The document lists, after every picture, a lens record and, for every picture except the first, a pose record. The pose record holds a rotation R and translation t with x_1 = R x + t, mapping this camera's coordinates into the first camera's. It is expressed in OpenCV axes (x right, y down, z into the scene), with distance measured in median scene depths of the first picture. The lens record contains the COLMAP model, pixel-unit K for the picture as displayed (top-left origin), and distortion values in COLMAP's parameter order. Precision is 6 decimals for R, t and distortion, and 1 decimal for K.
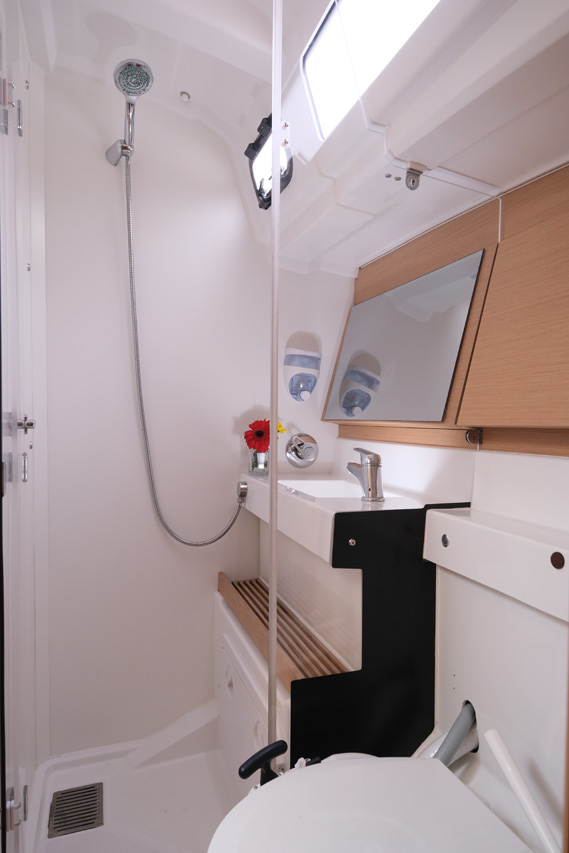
lens RADIAL K [[508.4, 0, 284.5], [0, 508.4, 426.5], [0, 0, 1]] dist [0.001840, -0.000076]
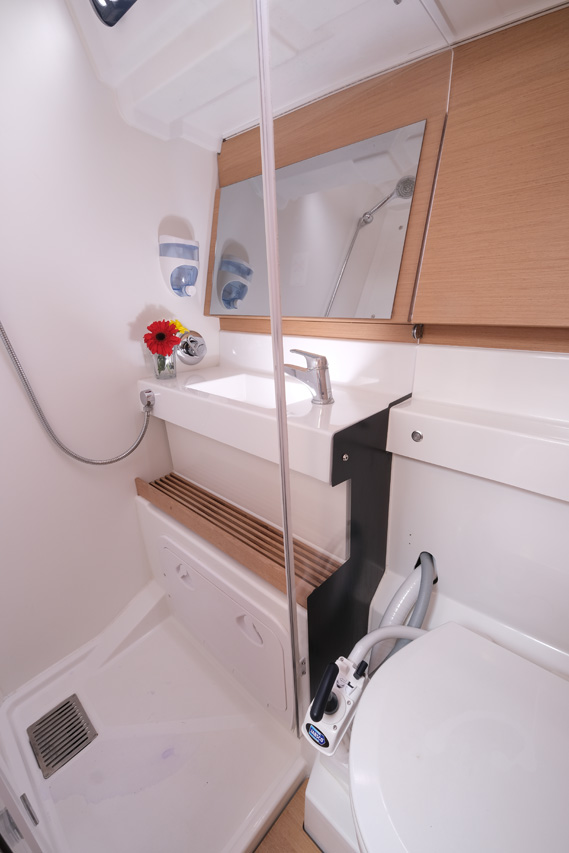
lens RADIAL K [[358.8, 0, 284.5], [0, 358.8, 426.5], [0, 0, 1]] dist [-0.009098, 0.000747]
pose [[0.884347, -0.205484, 0.419173, -0.169368], [0.056465, 0.938405, 0.340893, -0.048816], [-0.463402, -0.277799, 0.841479, 0.331603]]
